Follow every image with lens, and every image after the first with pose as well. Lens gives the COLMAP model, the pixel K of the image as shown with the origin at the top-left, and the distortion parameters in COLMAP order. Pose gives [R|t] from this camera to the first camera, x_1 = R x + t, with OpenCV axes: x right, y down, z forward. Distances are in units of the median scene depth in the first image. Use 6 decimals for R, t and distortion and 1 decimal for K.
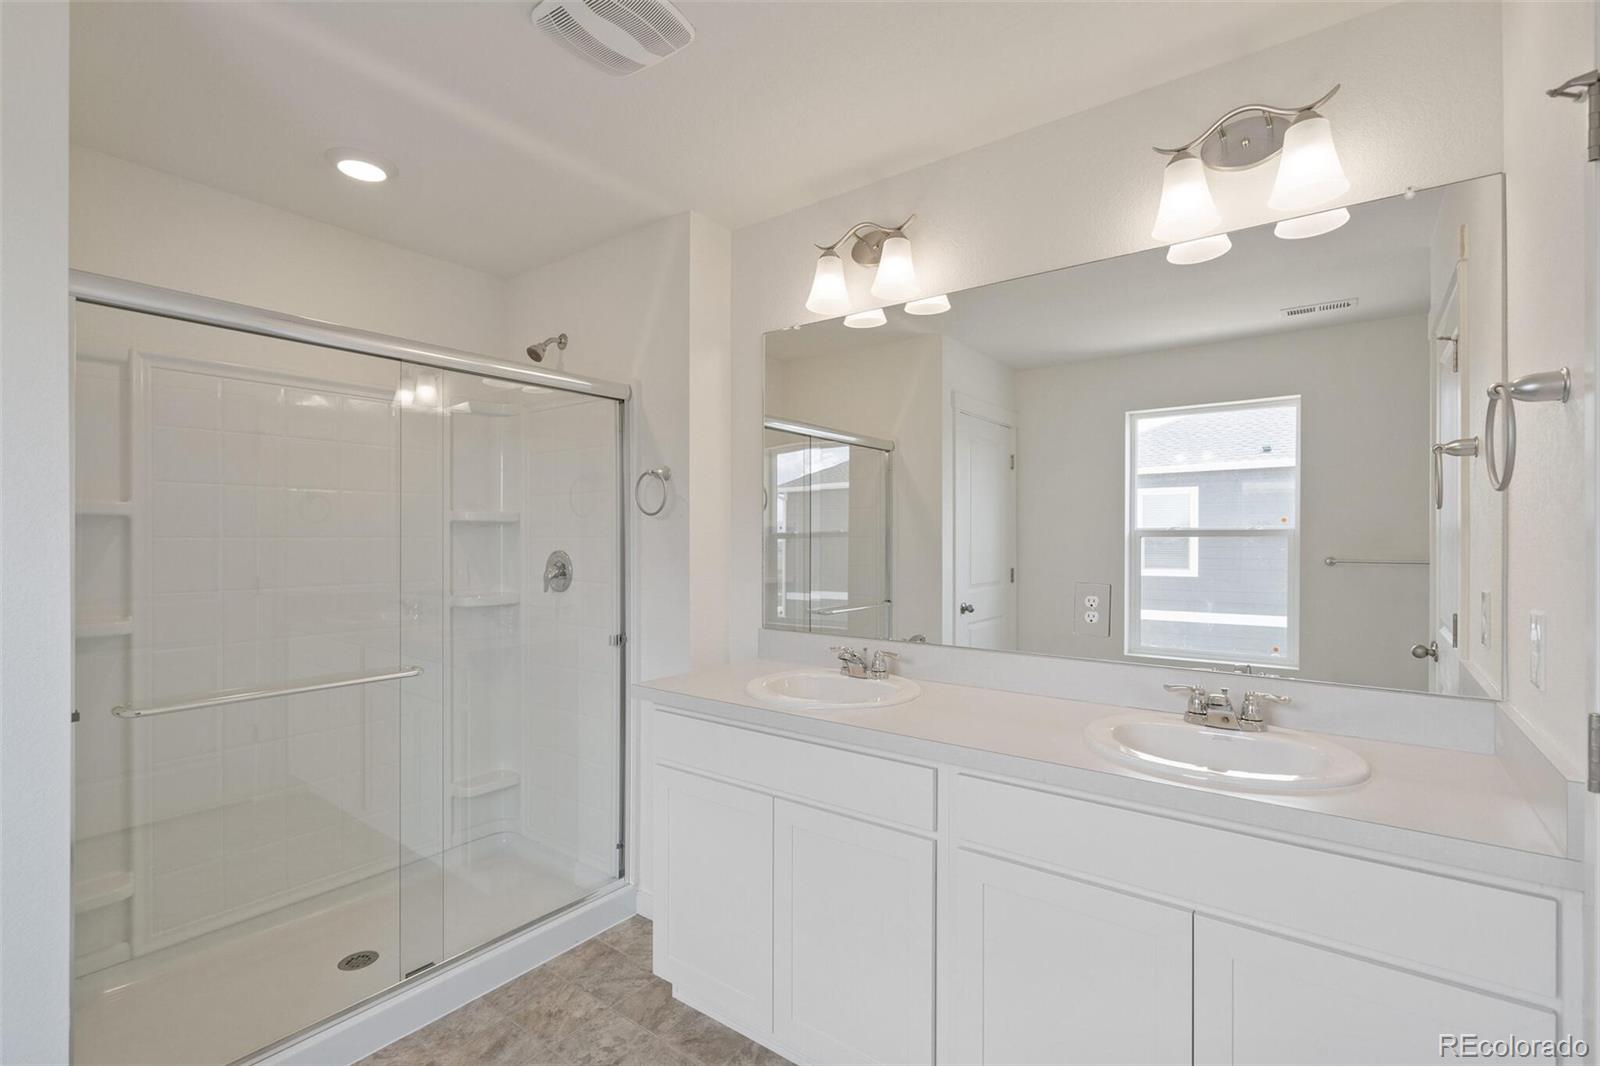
lens RADIAL K [[723.7, 0, 800.0], [0, 723.7, 533.0], [0, 0, 1]] dist [-0.002758, 0.000986]
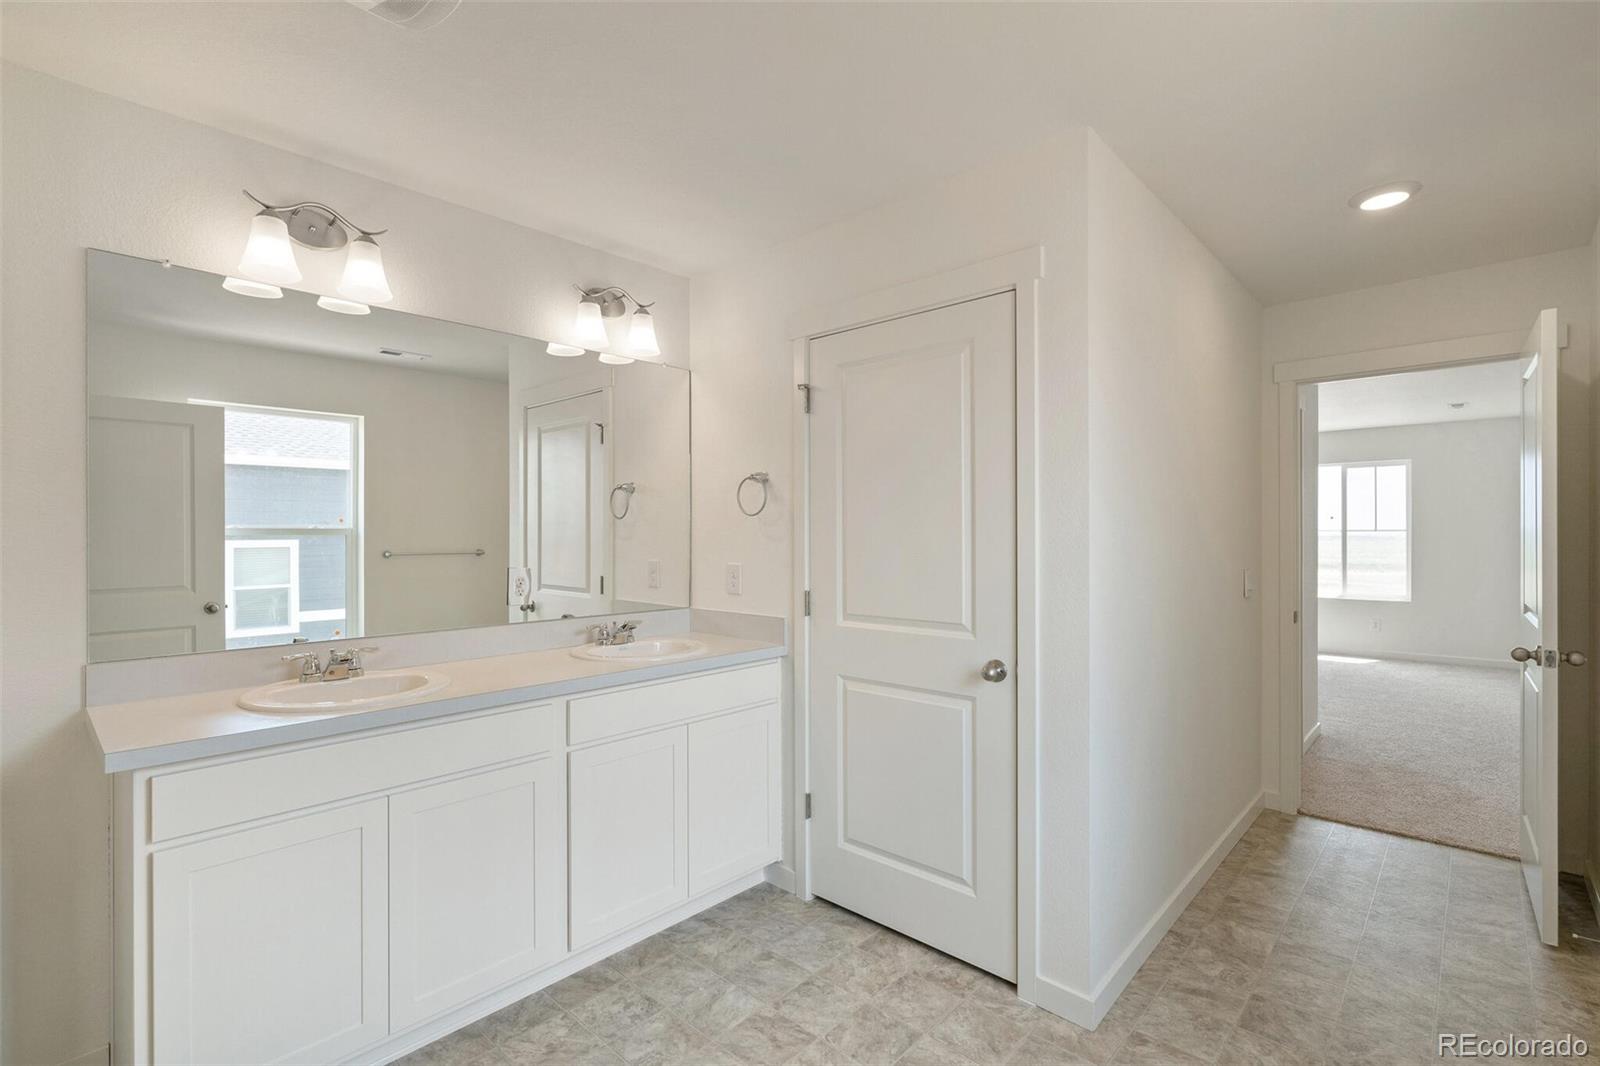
lens RADIAL K [[723.7, 0, 800.0], [0, 723.7, 533.0], [0, 0, 1]] dist [-0.002758, 0.000986]
pose [[0.085601, -0.000975, 0.996329, -0.419874], [-0.016847, 0.999855, 0.002426, -0.014558], [-0.996187, -0.016993, 0.085572, 0.192726]]
